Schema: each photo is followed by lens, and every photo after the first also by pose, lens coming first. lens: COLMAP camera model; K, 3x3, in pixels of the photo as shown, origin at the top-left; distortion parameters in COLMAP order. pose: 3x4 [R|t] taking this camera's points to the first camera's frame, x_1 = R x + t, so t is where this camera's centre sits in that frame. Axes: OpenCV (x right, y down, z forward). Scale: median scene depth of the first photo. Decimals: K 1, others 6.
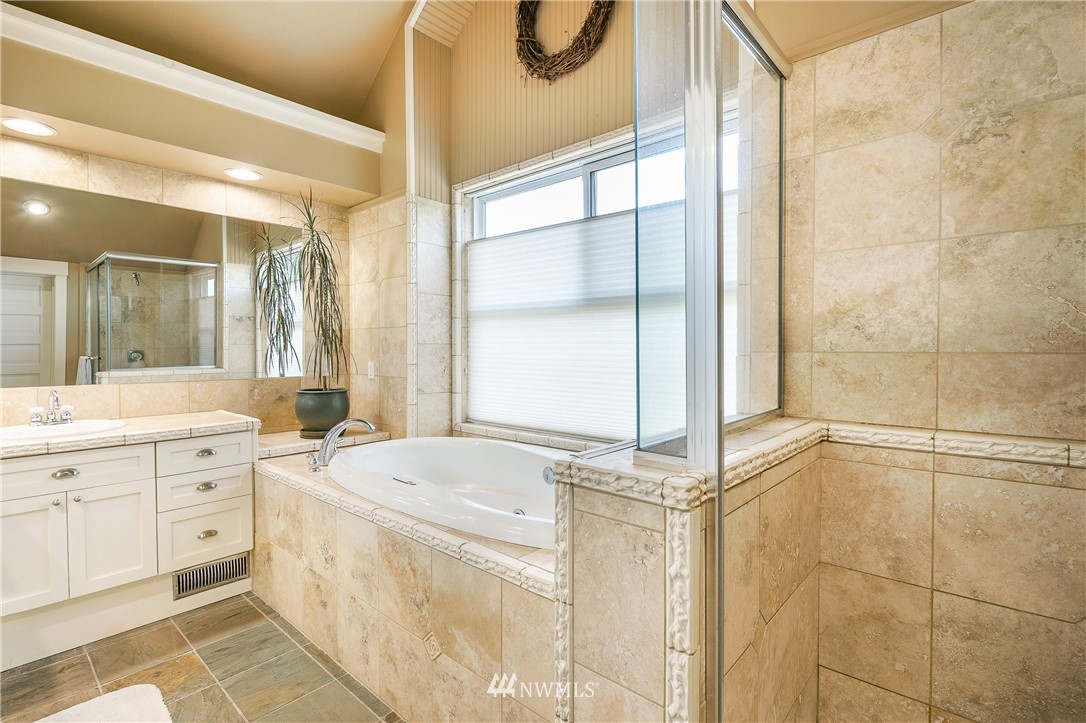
lens RADIAL K [[464.7, 0, 542.9], [0, 464.7, 363.2], [0, 0, 1]] dist [-0.009393, -0.000126]
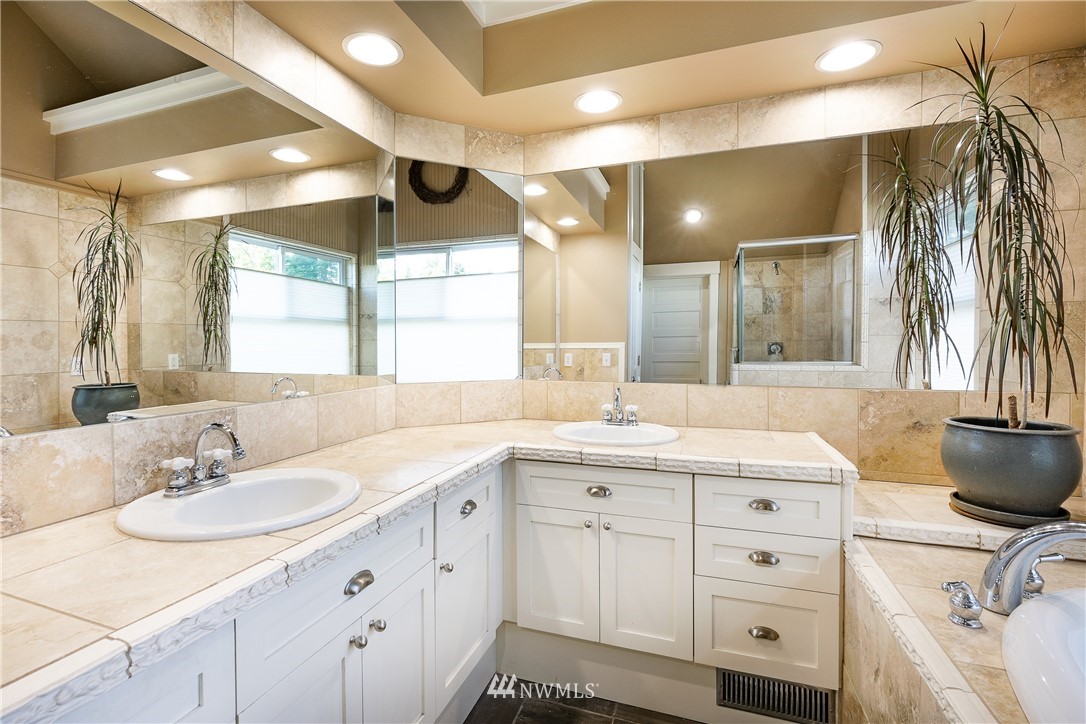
lens RADIAL K [[490.9, 0, 520.6], [0, 490.9, 343.6], [0, 0, 1]] dist [-0.007002, 0.000175]
pose [[0.310304, 0.003104, -0.950632, -0.147330], [-0.027738, 0.999598, -0.005790, -0.010711], [0.950233, 0.028165, 0.310266, 0.356366]]
